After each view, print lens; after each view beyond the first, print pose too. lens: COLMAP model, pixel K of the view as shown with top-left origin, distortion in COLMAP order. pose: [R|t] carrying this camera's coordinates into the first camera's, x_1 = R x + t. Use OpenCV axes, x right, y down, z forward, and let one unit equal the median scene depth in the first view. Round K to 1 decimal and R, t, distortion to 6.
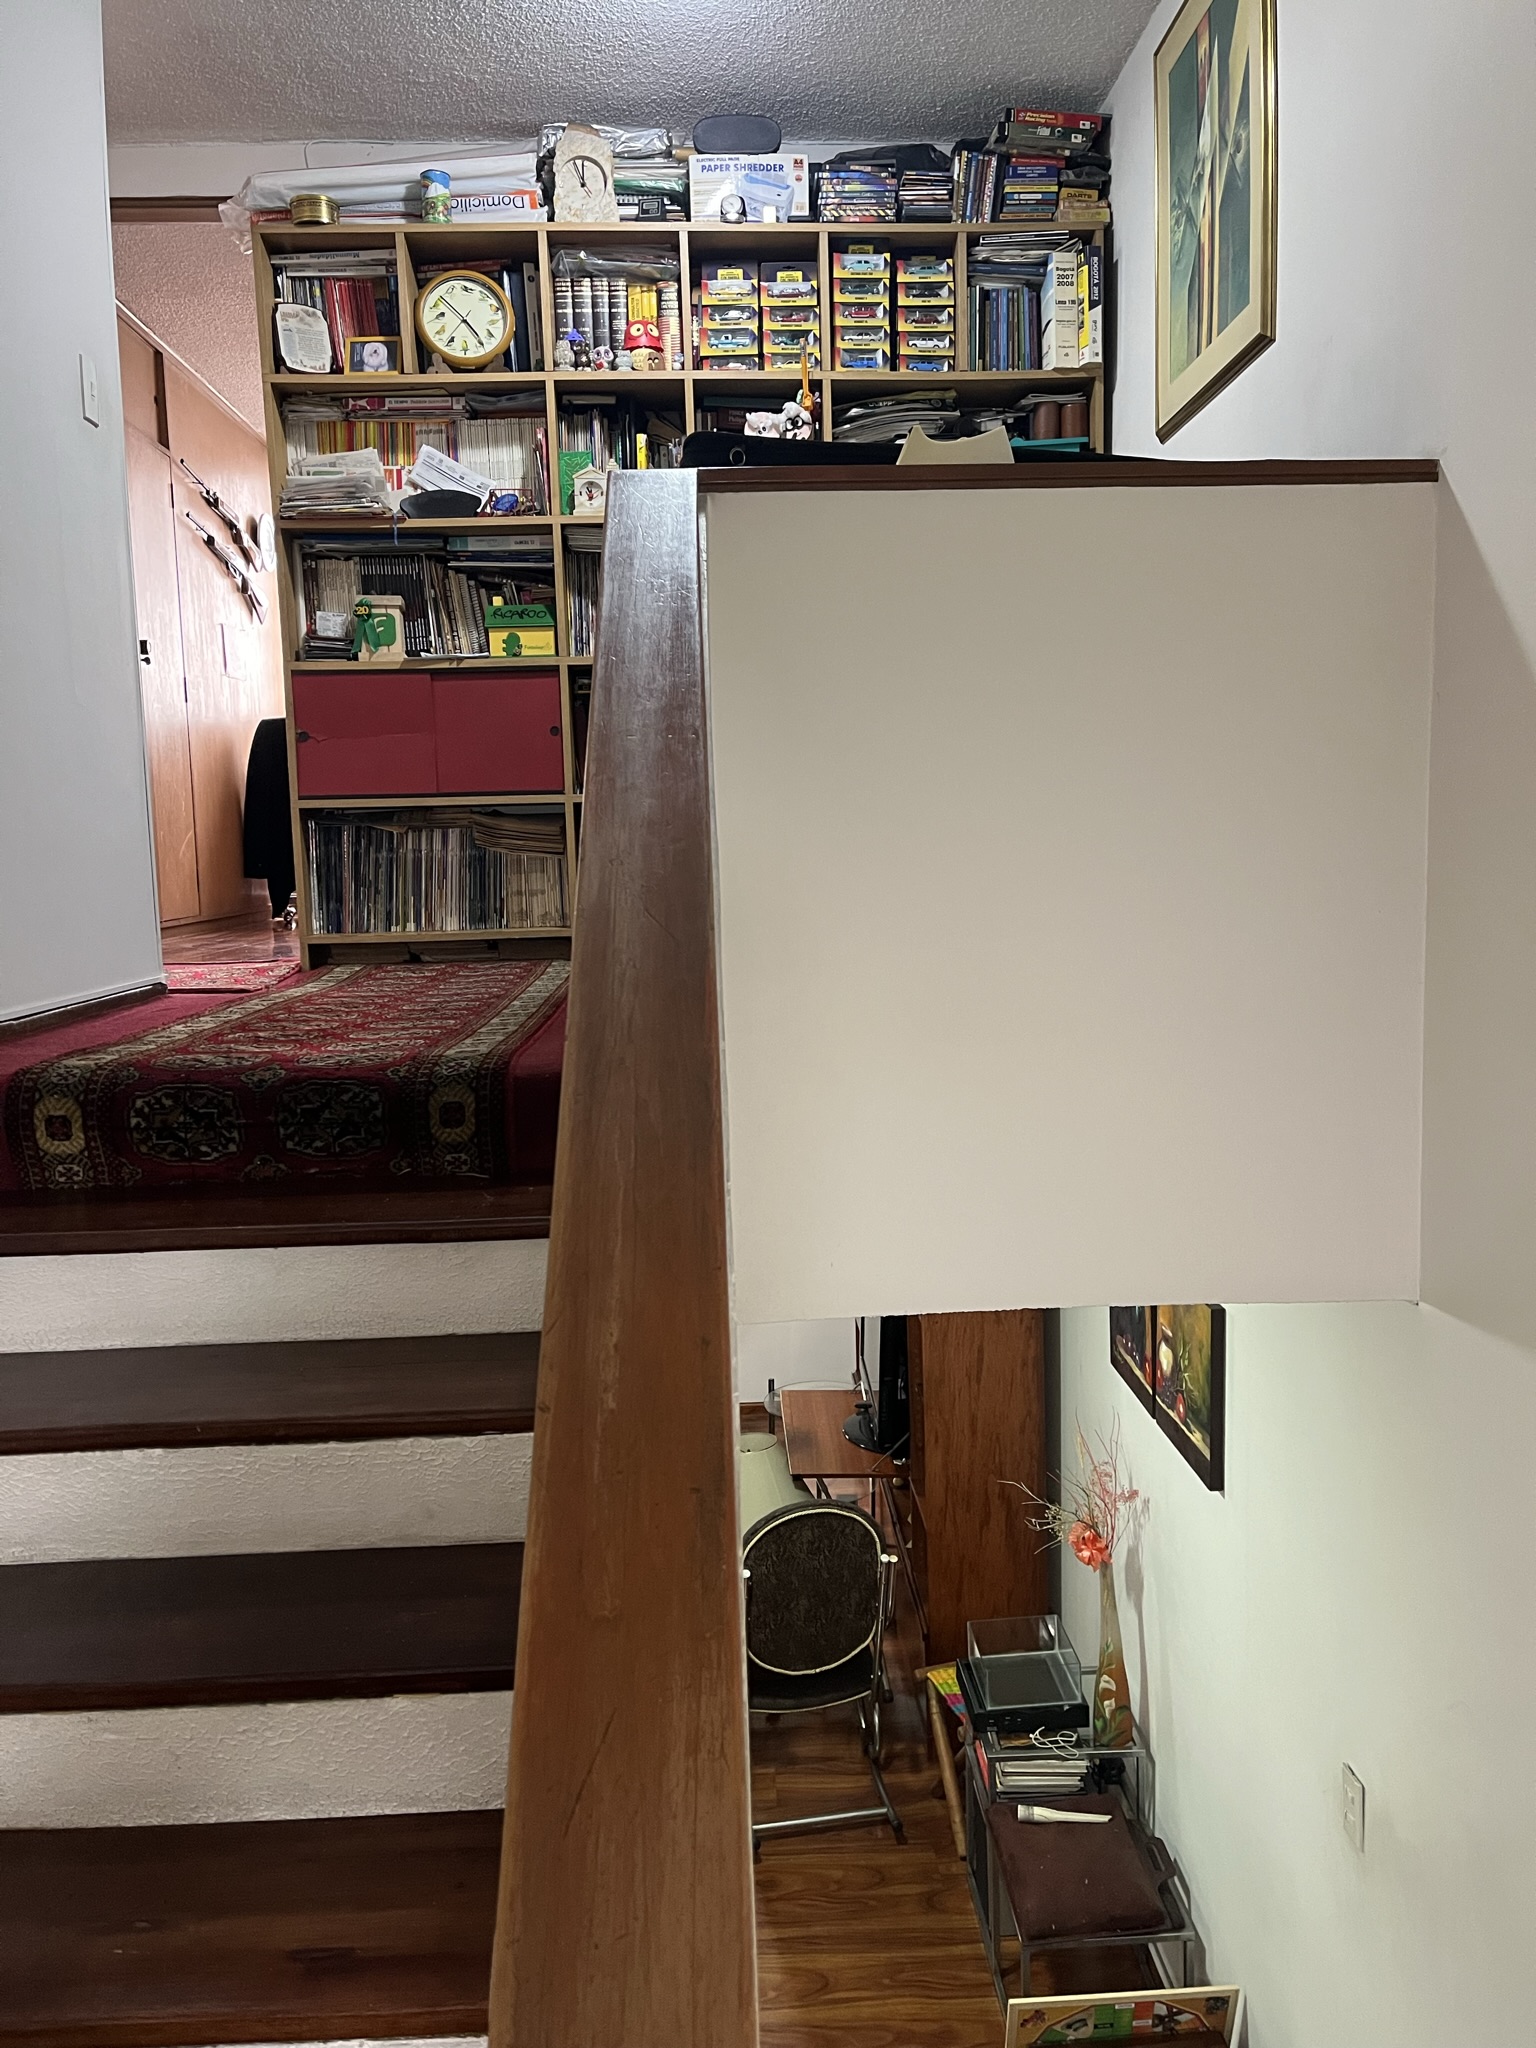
lens RADIAL K [[1546.1, 0, 767.8], [0, 1546.1, 1012.7], [0, 0, 1]] dist [0.045433, -0.048136]
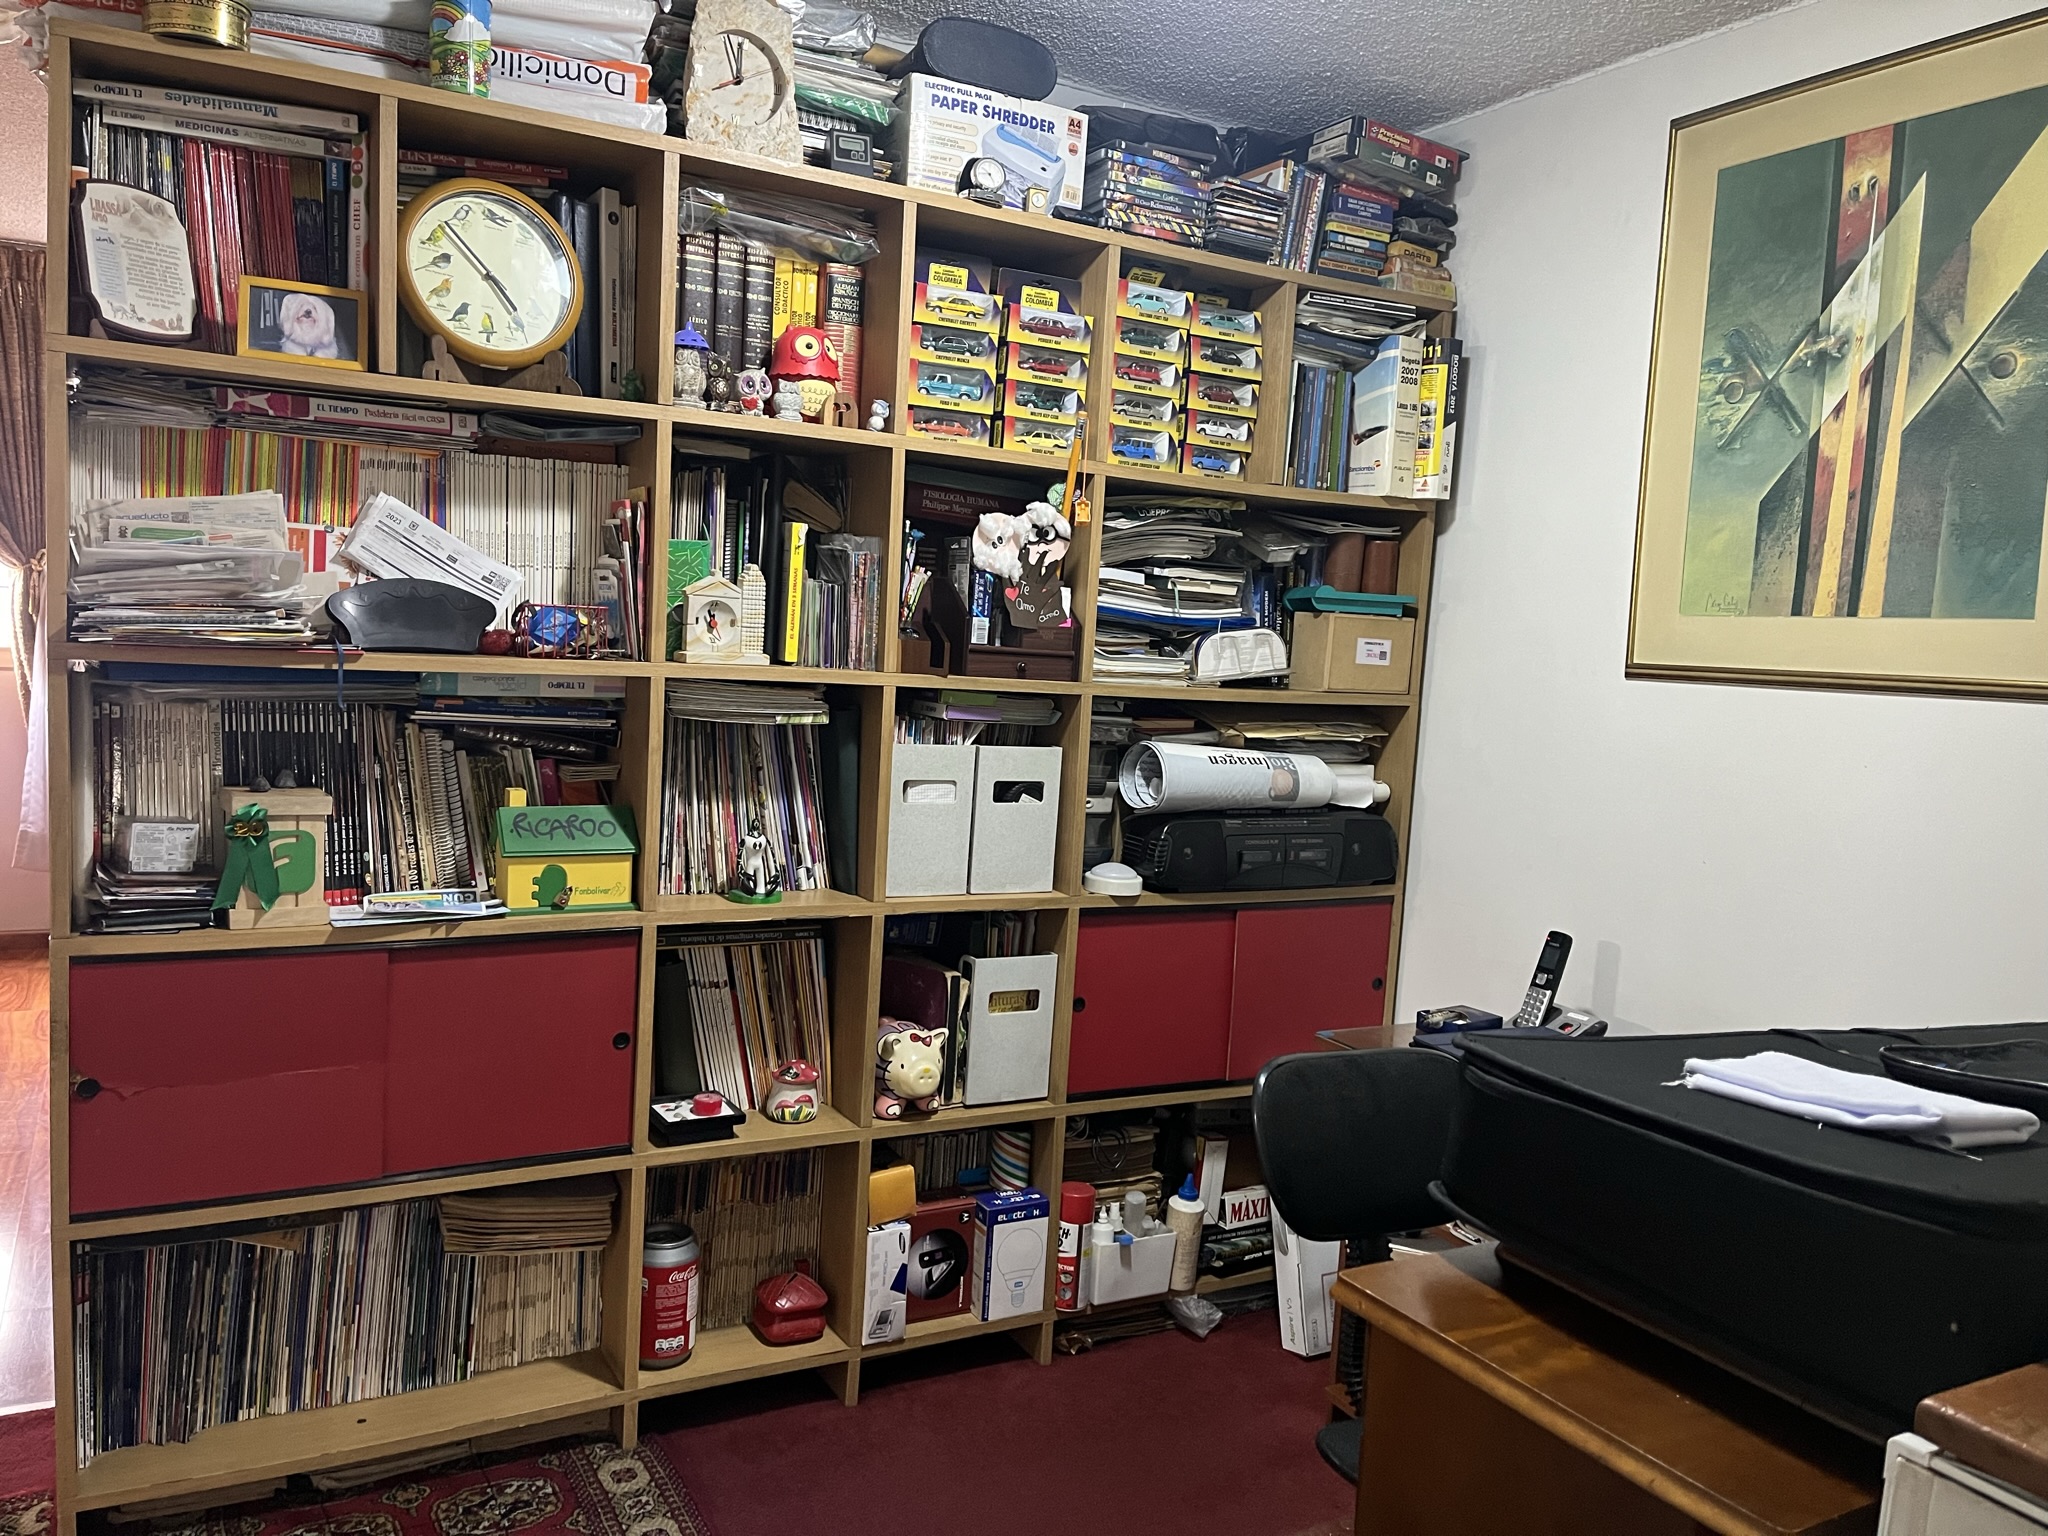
lens RADIAL K [[1546.1, 0, 1029.4], [0, 1546.1, 763.6], [0, 0, 1]] dist [0.045433, -0.048136]
pose [[0.895423, 0.036334, 0.443731, -0.257953], [-0.030005, 0.999323, -0.021278, -0.275309], [-0.444204, 0.005739, 0.895907, 0.452808]]
